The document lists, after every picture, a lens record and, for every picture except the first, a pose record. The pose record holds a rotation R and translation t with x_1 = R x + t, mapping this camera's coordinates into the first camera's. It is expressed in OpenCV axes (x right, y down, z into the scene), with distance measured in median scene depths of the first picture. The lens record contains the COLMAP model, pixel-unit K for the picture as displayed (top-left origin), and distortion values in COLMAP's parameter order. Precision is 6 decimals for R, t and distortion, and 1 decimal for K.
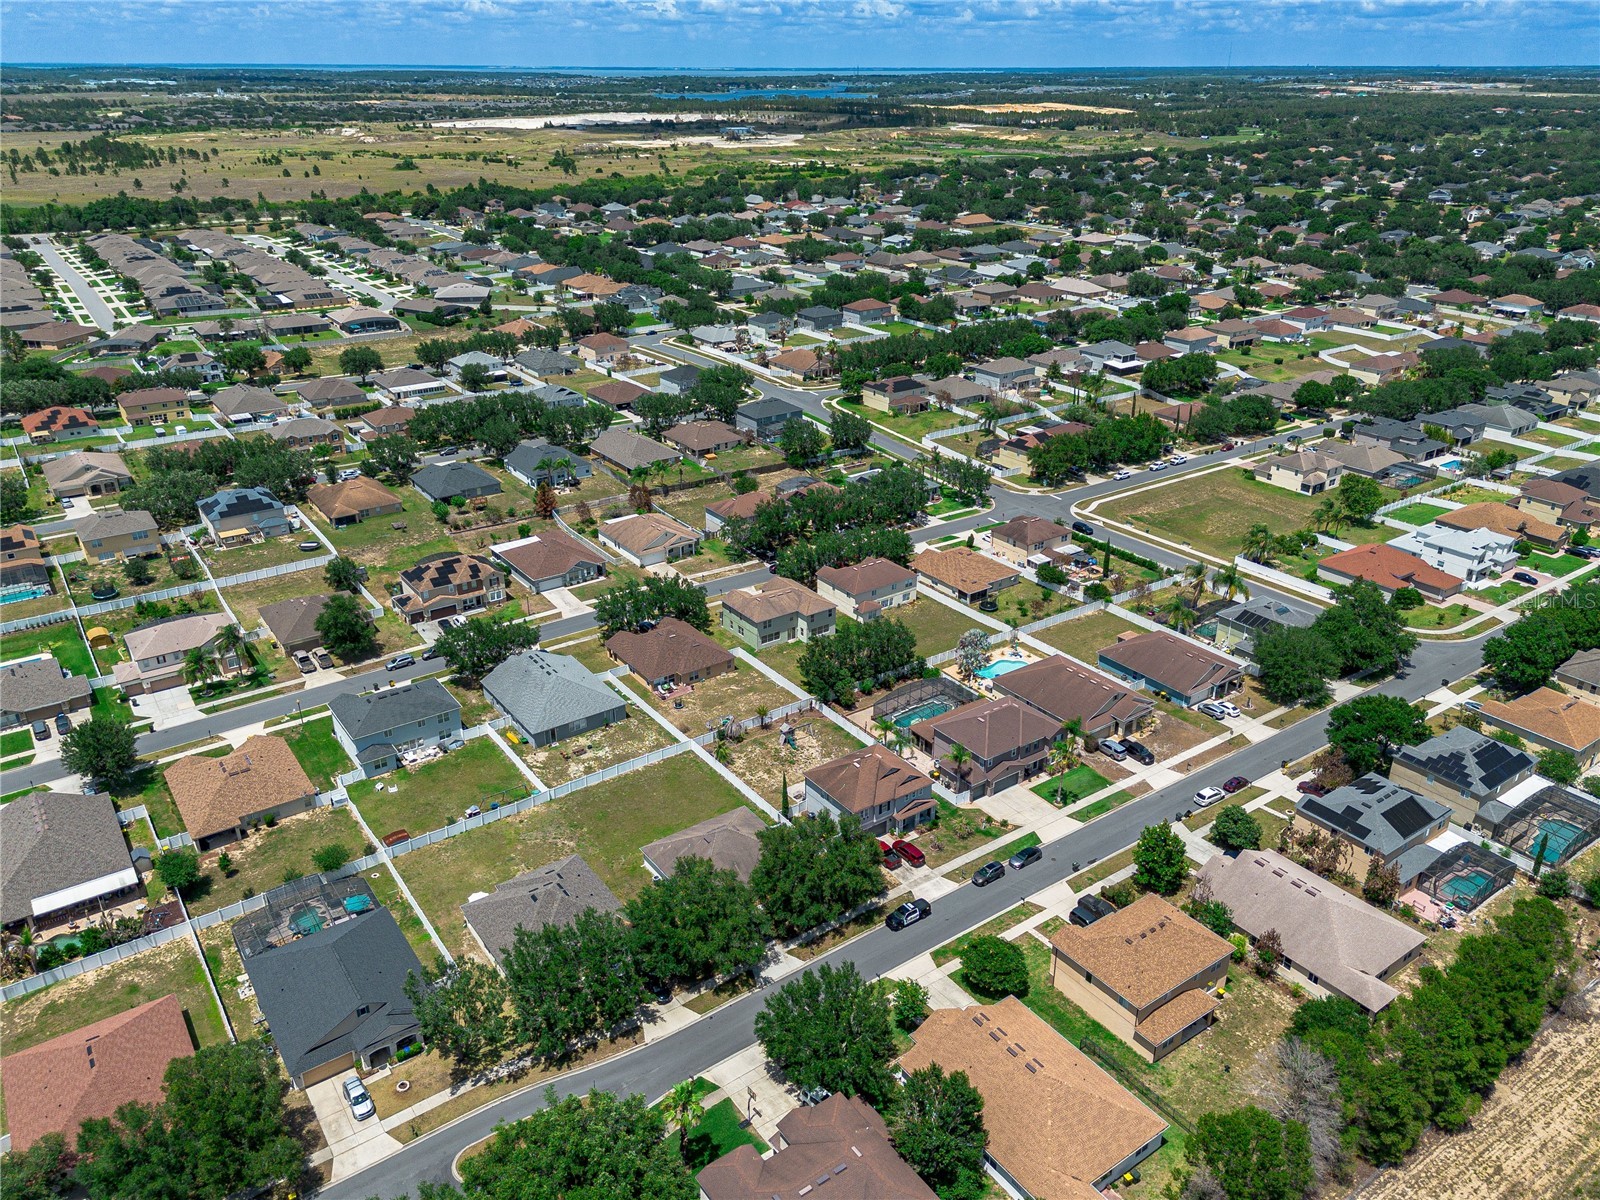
lens RADIAL K [[1160.4, 0, 800.0], [0, 1160.4, 600.0], [0, 0, 1]] dist [0.038344, -0.008976]
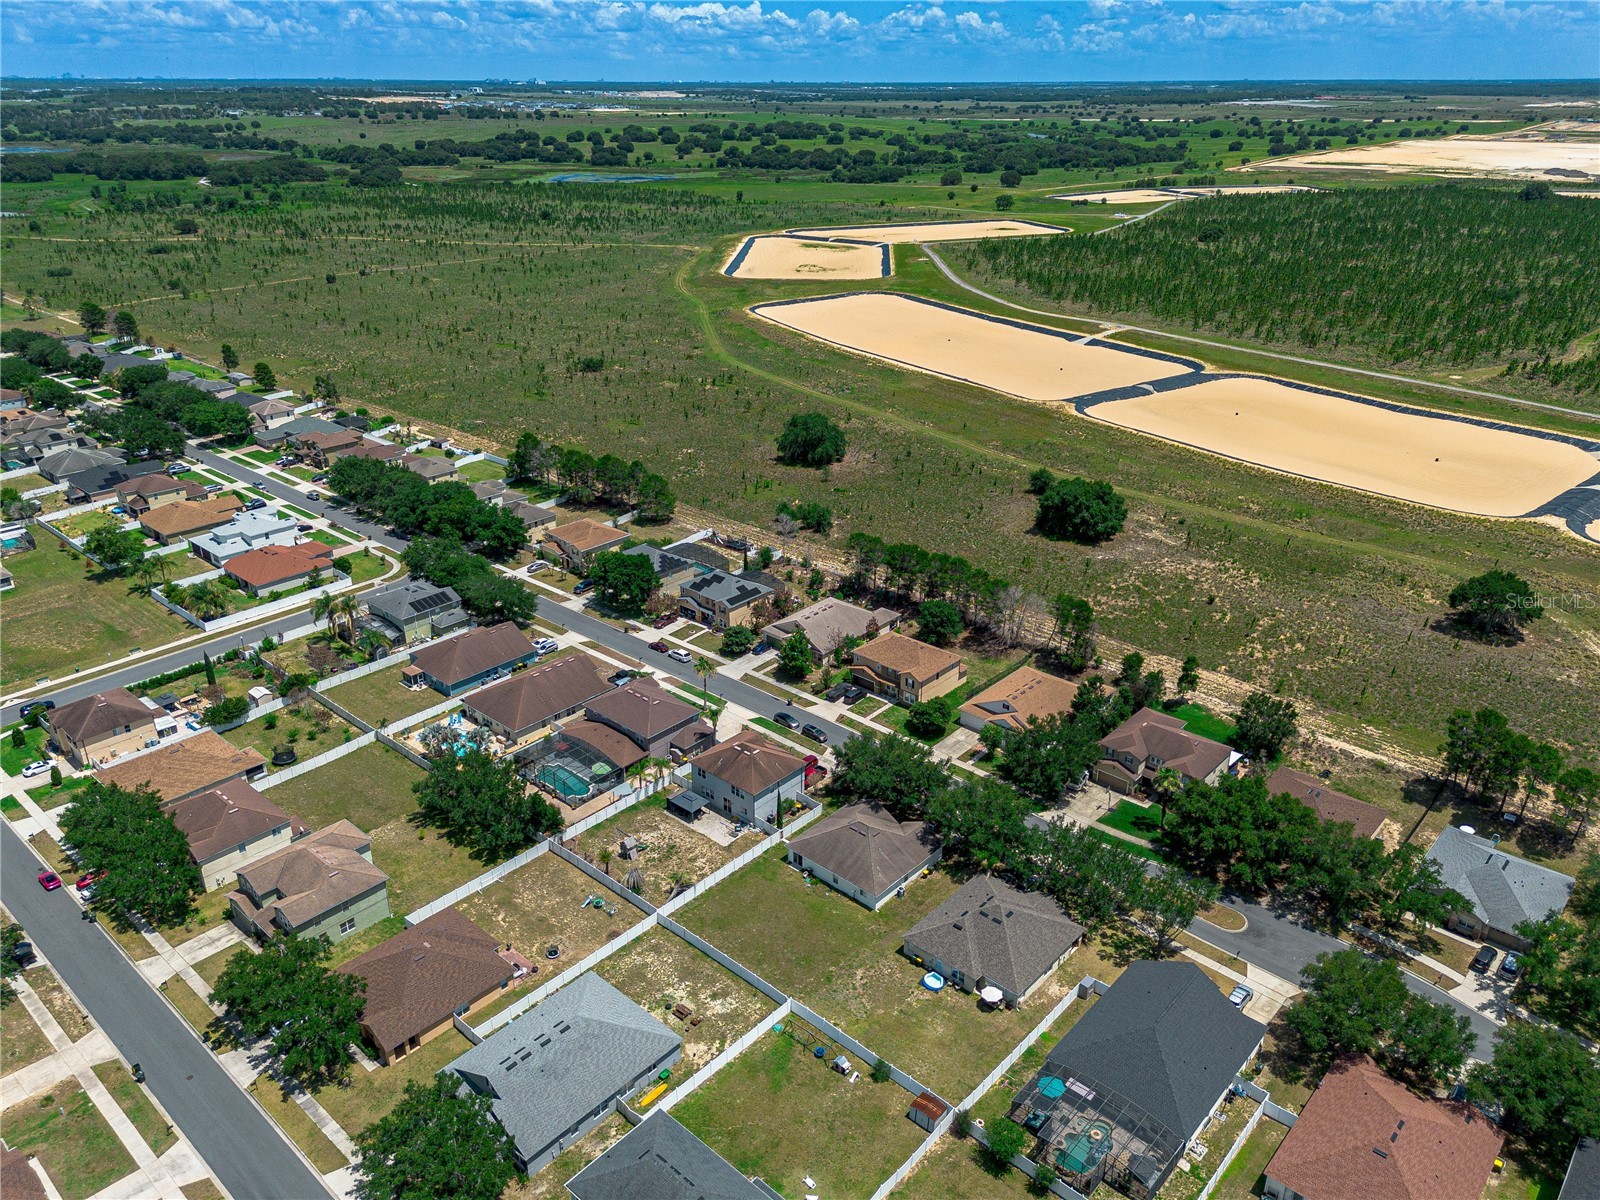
lens RADIAL K [[1160.4, 0, 800.0], [0, 1160.4, 600.0], [0, 0, 1]] dist [0.038344, -0.008976]
pose [[-0.217178, -0.396787, 0.891848, -0.824983], [0.403609, 0.795395, 0.452159, -0.420418], [-0.888782, 0.458157, -0.012595, 0.866475]]
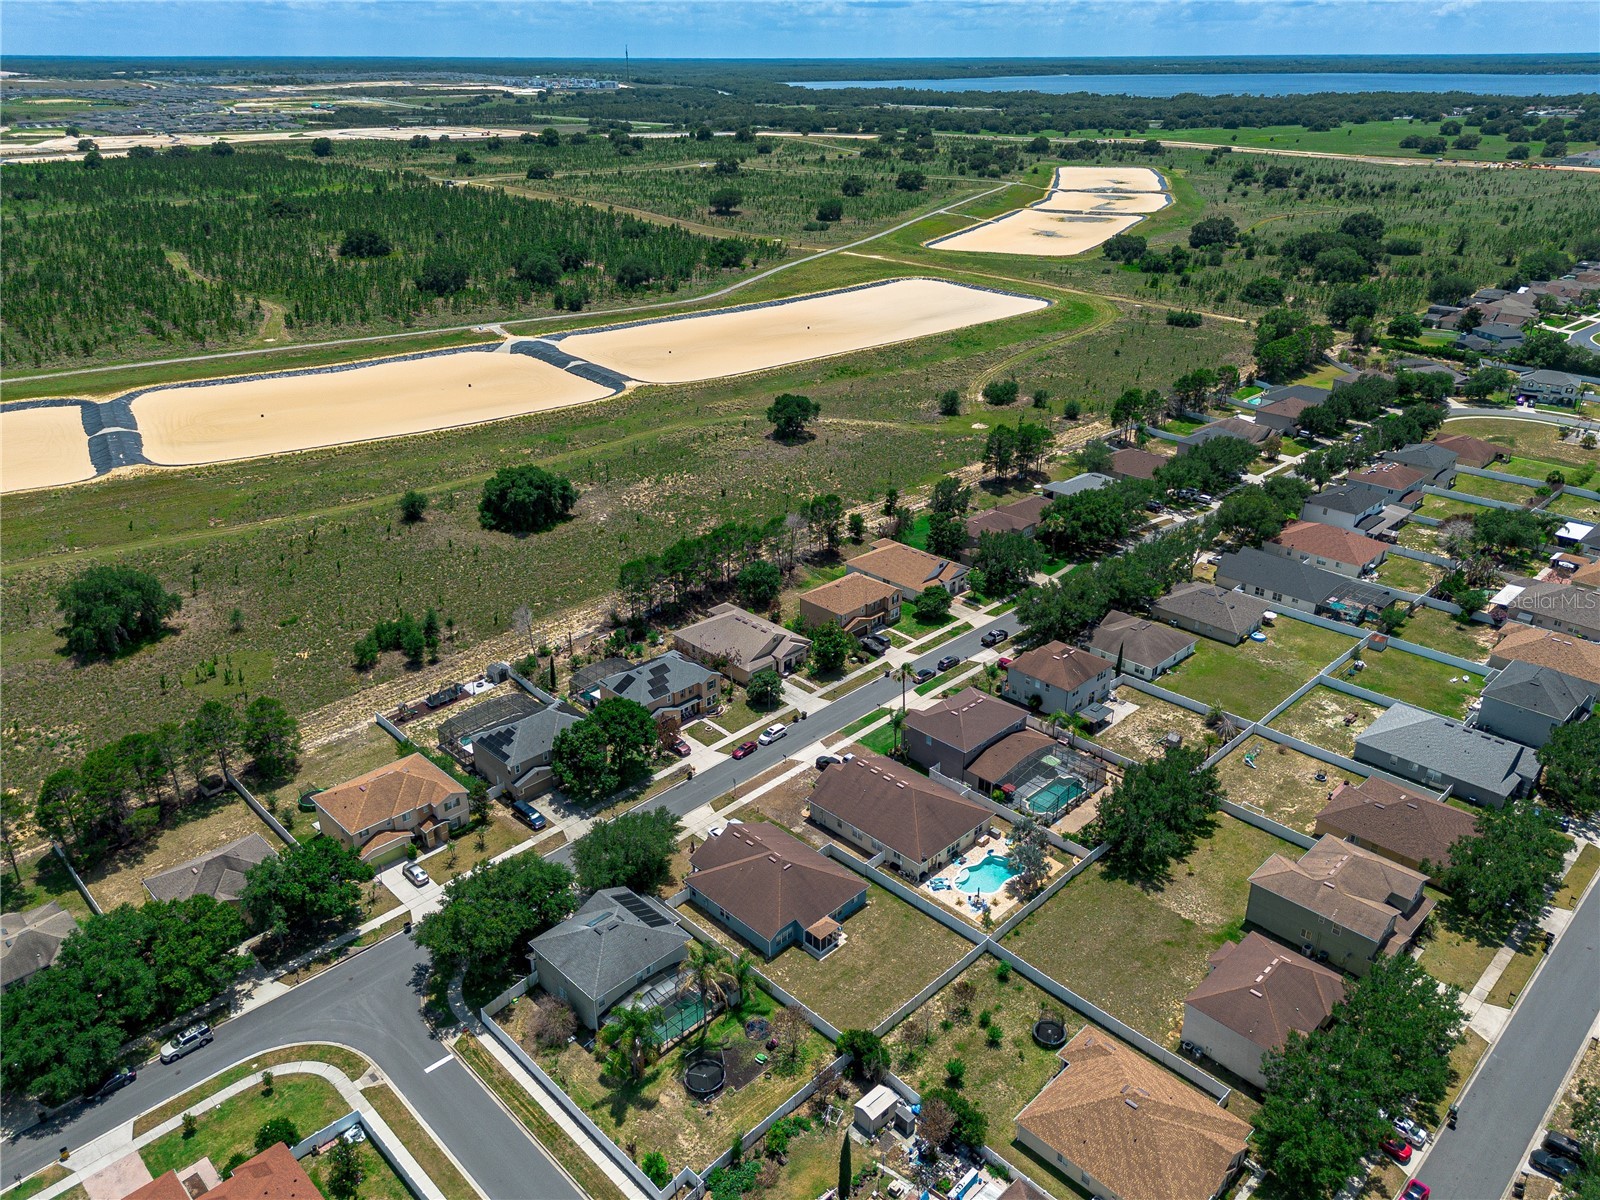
lens RADIAL K [[1160.4, 0, 800.0], [0, 1160.4, 600.0], [0, 0, 1]] dist [0.038344, -0.008976]
pose [[-0.985847, 0.071179, -0.151784, 0.484751], [-0.068861, 0.653553, 0.753742, -0.752308], [0.152849, 0.753527, -0.639402, 1.615124]]
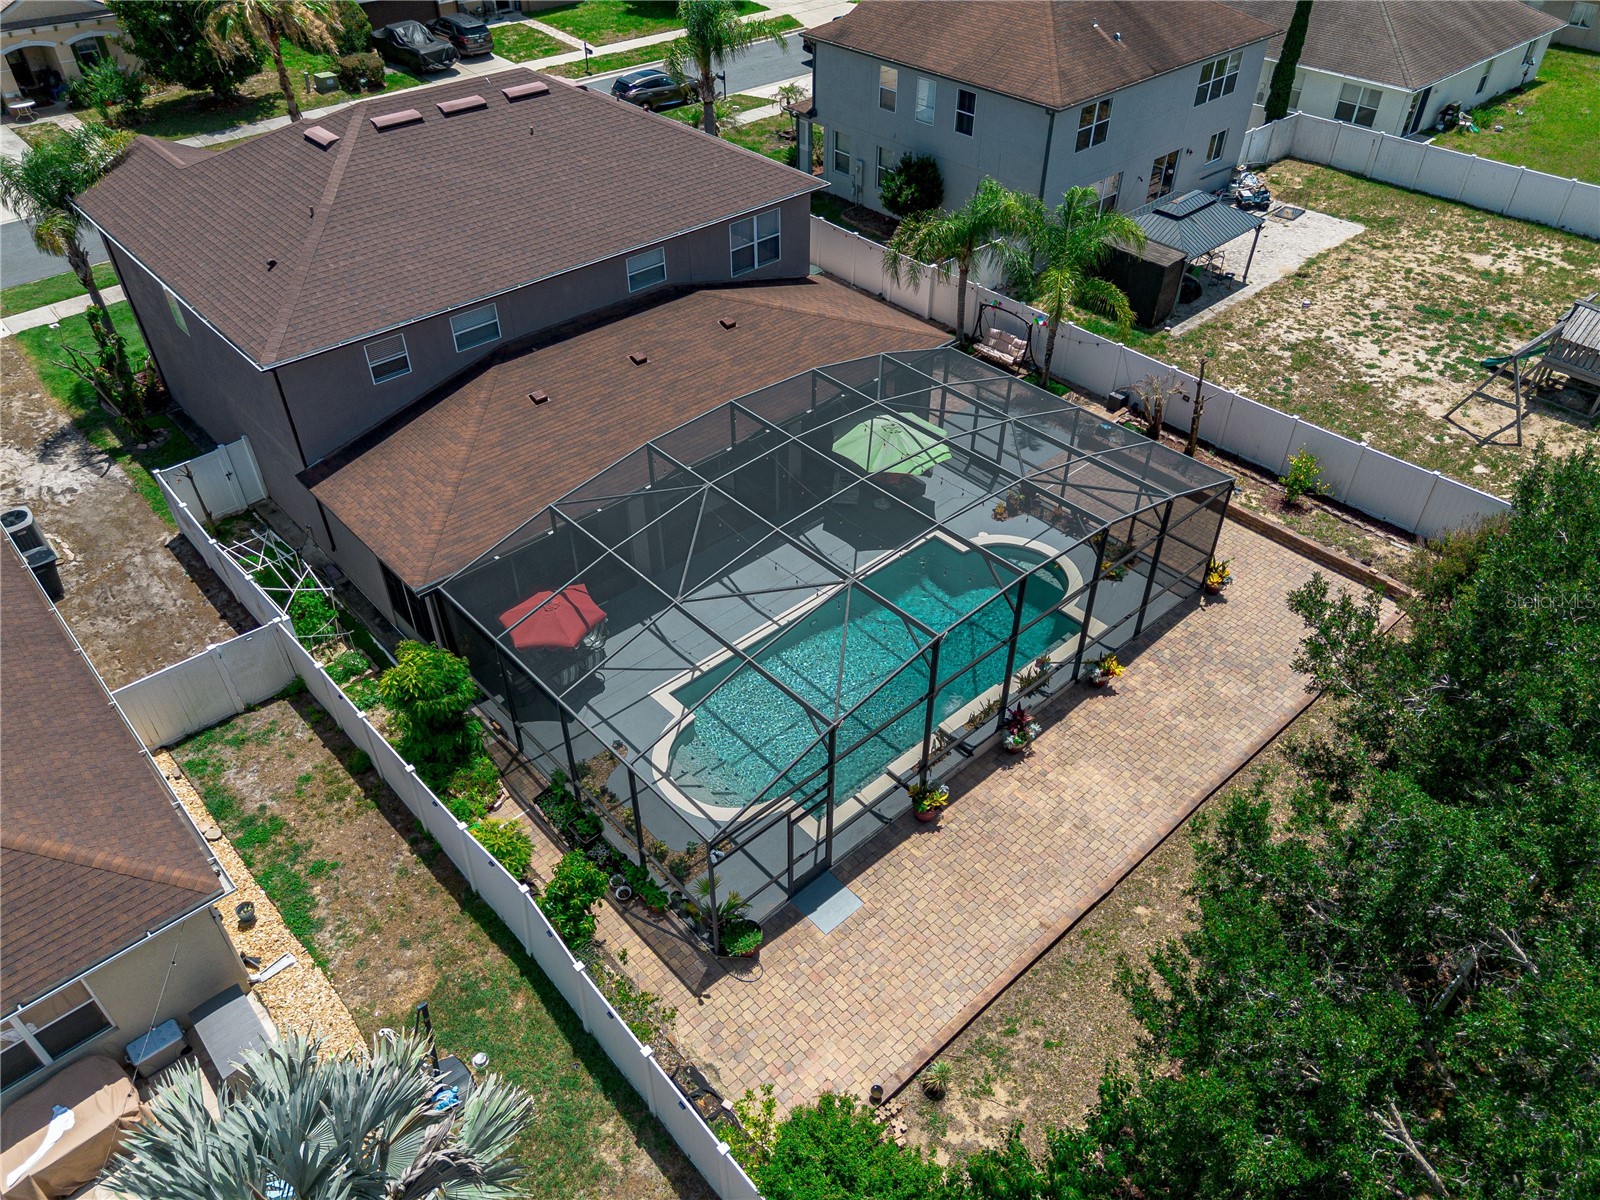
lens RADIAL K [[1160.4, 0, 800.0], [0, 1160.4, 600.0], [0, 0, 1]] dist [0.038344, -0.008976]
pose [[-0.992260, 0.080634, -0.094442, 0.145982], [-0.050870, 0.429848, 0.901467, -0.032557], [0.113284, 0.899294, -0.422419, 1.183375]]
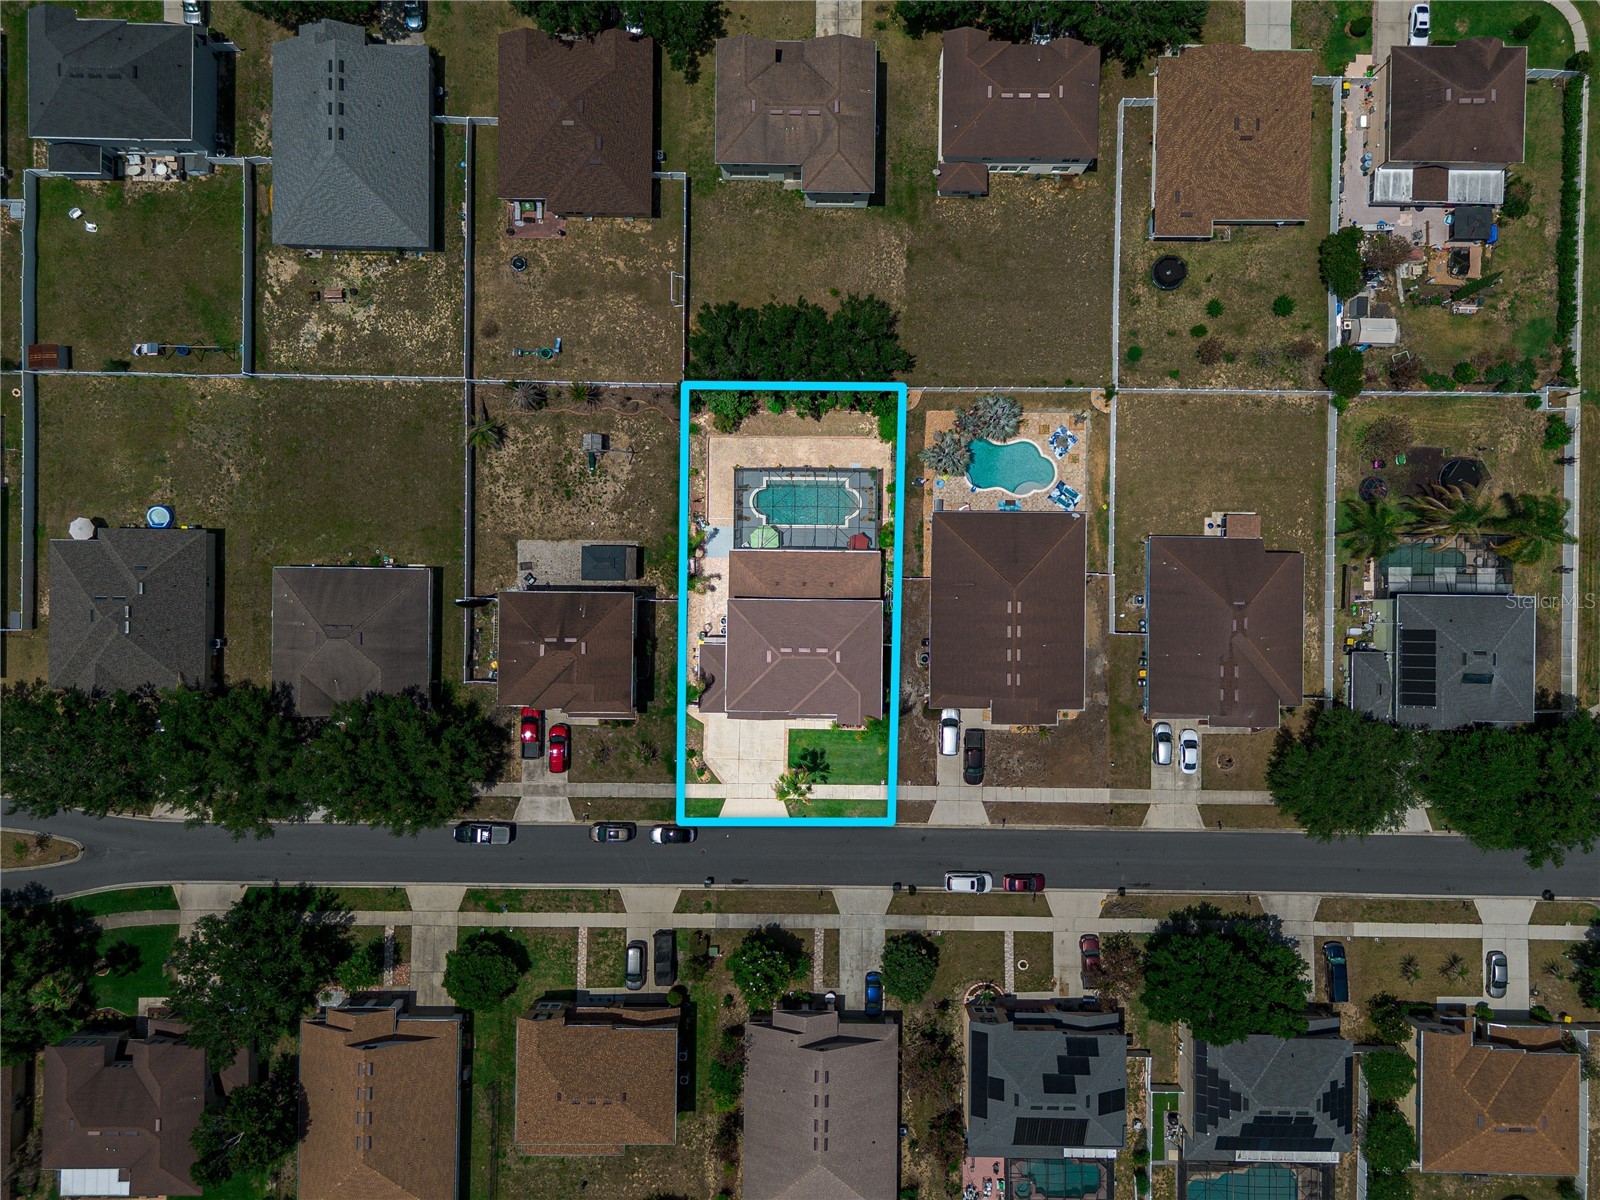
lens RADIAL K [[1160.4, 0, 800.0], [0, 1160.4, 600.0], [0, 0, 1]] dist [0.038344, -0.008976]
pose [[0.809526, 0.587068, -0.004365, 0.158745], [-0.248596, 0.349513, 0.903350, -0.548692], [0.531853, -0.730200, 0.428883, 0.752138]]
